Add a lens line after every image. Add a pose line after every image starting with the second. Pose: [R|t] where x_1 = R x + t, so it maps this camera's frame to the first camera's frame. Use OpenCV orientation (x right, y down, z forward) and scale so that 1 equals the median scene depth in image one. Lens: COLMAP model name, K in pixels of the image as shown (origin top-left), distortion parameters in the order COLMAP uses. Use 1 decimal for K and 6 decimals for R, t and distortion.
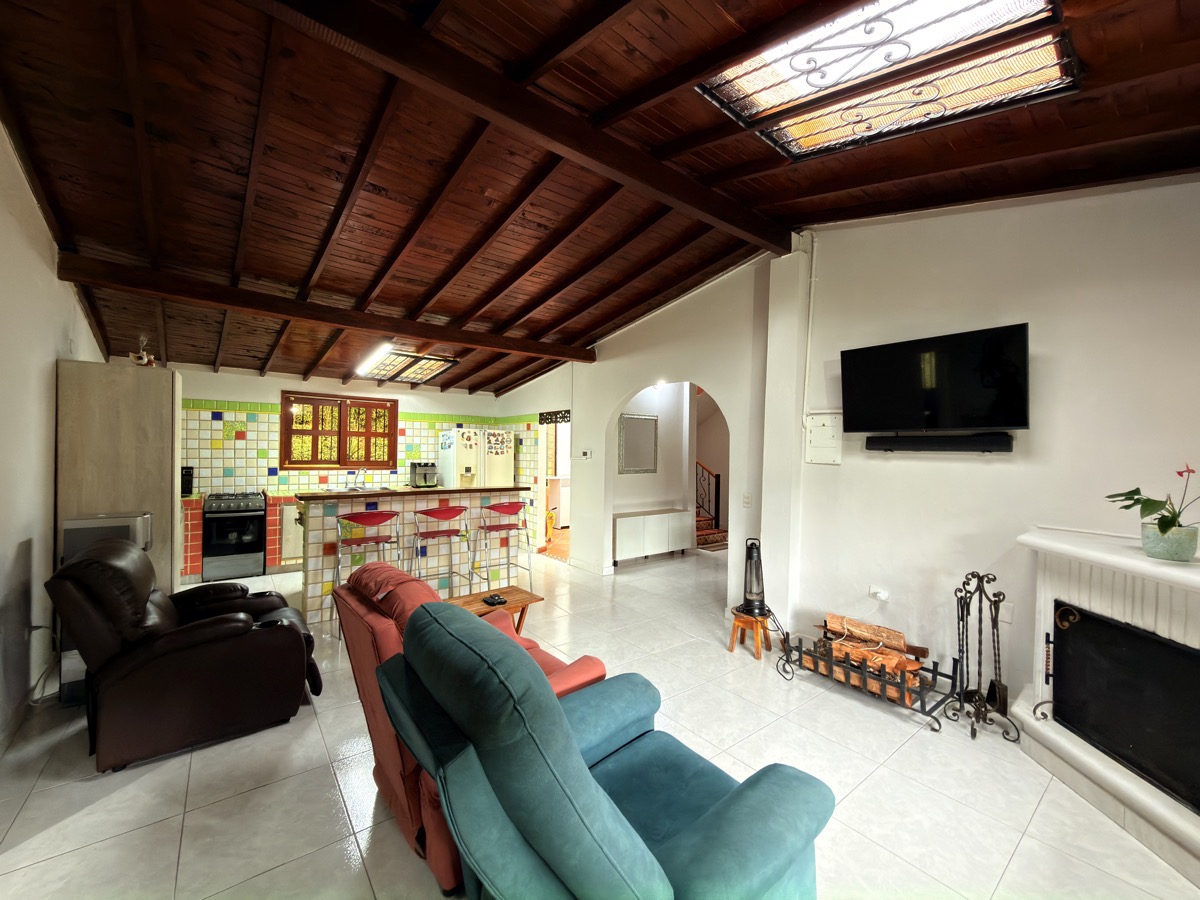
lens RADIAL K [[477.1, 0, 600.5], [0, 477.1, 452.2], [0, 0, 1]] dist [-0.002384, -0.000214]
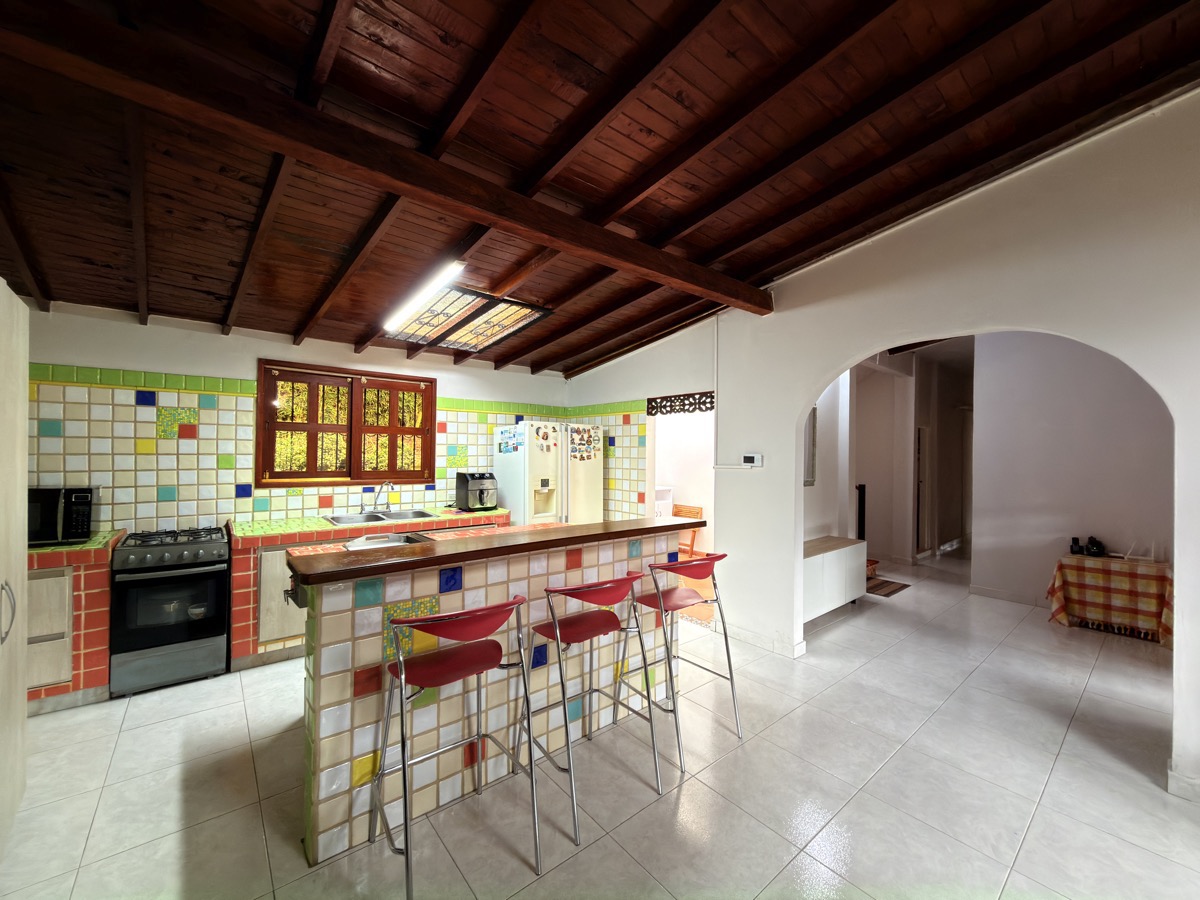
lens RADIAL K [[477.1, 0, 601.5], [0, 477.1, 452.7], [0, 0, 1]] dist [-0.002384, -0.000214]
pose [[0.999497, -0.003575, 0.031499, -0.233398], [0.003553, 0.999993, 0.000767, -0.006612], [-0.031502, -0.000655, 0.999503, 0.352618]]
